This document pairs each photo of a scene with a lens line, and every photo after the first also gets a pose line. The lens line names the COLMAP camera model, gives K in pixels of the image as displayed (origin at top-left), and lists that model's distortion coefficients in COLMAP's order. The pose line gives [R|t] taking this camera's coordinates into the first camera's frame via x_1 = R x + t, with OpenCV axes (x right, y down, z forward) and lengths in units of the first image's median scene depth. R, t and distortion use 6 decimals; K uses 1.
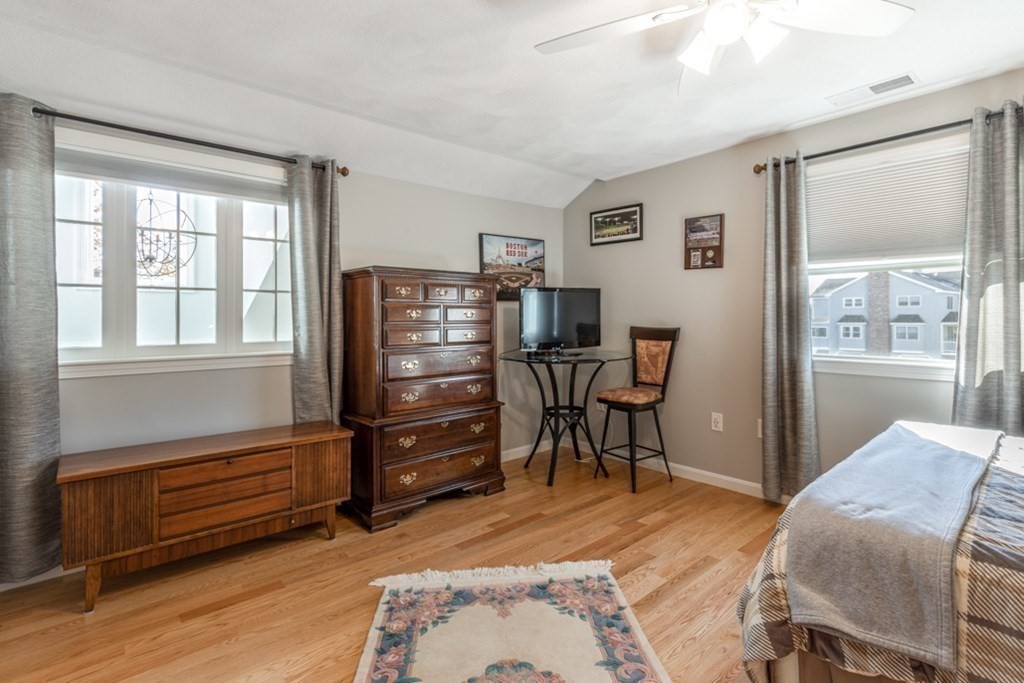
lens RADIAL K [[485.0, 0, 549.5], [0, 485.0, 316.8], [0, 0, 1]] dist [0.000080, 0.000175]
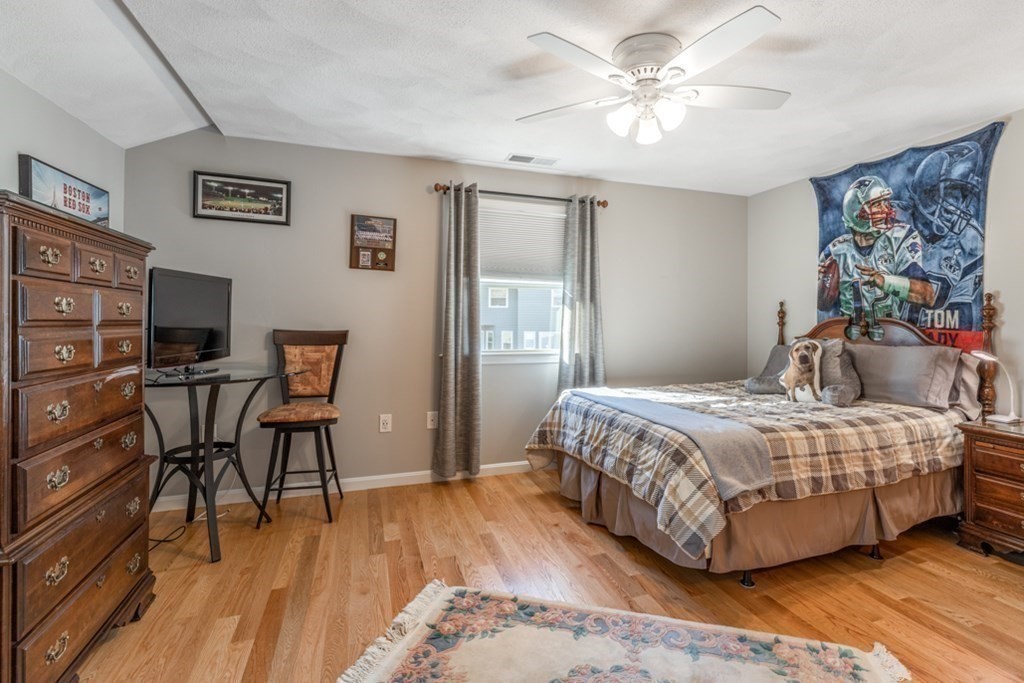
lens RADIAL K [[482.1, 0, 529.3], [0, 482.1, 324.2], [0, 0, 1]] dist [0.003537, 0.000250]
pose [[0.406376, 0.002904, 0.913702, -0.457464], [-0.010868, 0.999940, 0.001655, 0.005470], [-0.913642, -0.010602, 0.406383, 0.325329]]
